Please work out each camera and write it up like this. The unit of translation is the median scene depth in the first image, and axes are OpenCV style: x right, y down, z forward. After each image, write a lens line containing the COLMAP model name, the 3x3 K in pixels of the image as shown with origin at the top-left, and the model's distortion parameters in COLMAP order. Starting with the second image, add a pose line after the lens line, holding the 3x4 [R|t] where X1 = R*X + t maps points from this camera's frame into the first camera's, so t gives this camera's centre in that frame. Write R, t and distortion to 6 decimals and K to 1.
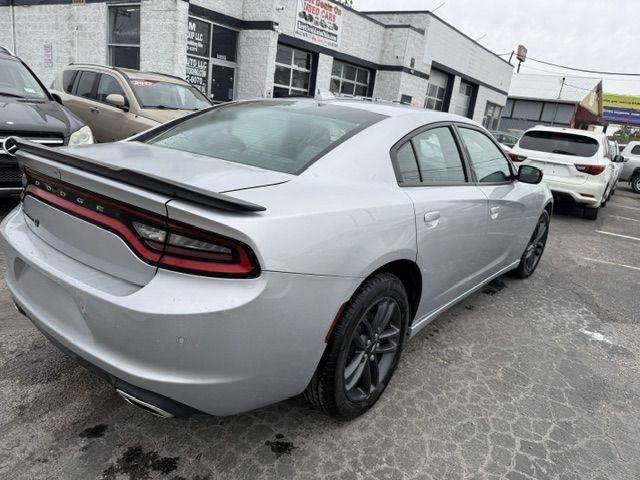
lens RADIAL K [[459.0, 0, 325.7], [0, 459.0, 234.4], [0, 0, 1]] dist [0.030964, -0.051489]
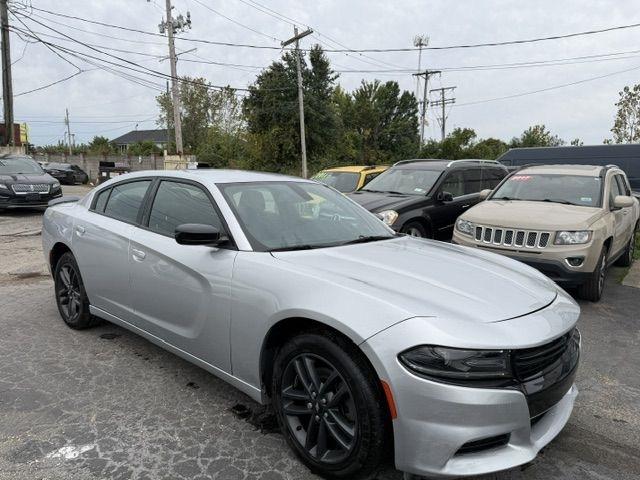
lens RADIAL K [[459.0, 0, 320.0], [0, 459.0, 240.0], [0, 0, 1]] dist [0.034781, -0.058939]
pose [[-0.056515, 0.034907, -0.997791, 0.369277], [-0.289698, 0.955819, 0.049847, -0.067877], [0.955448, 0.291875, -0.043906, 0.382261]]
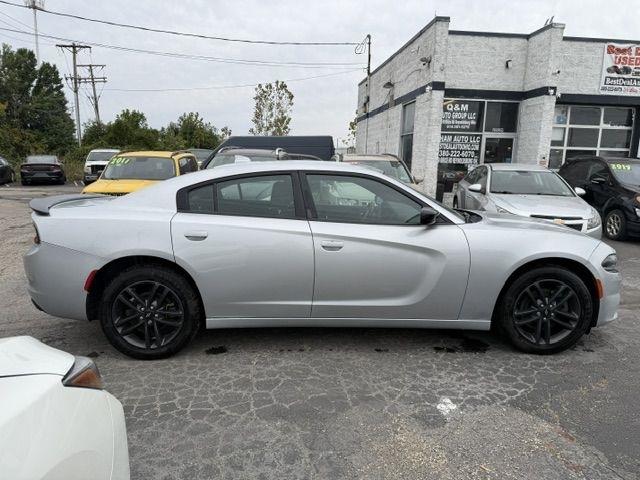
lens RADIAL K [[459.4, 0, 322.1], [0, 459.4, 233.9], [0, 0, 1]] dist [0.037859, -0.060349]
pose [[0.656402, 0.016361, -0.754234, 0.313291], [-0.141466, 0.984700, -0.101756, 0.010012], [0.741029, 0.173491, 0.648673, 0.071025]]
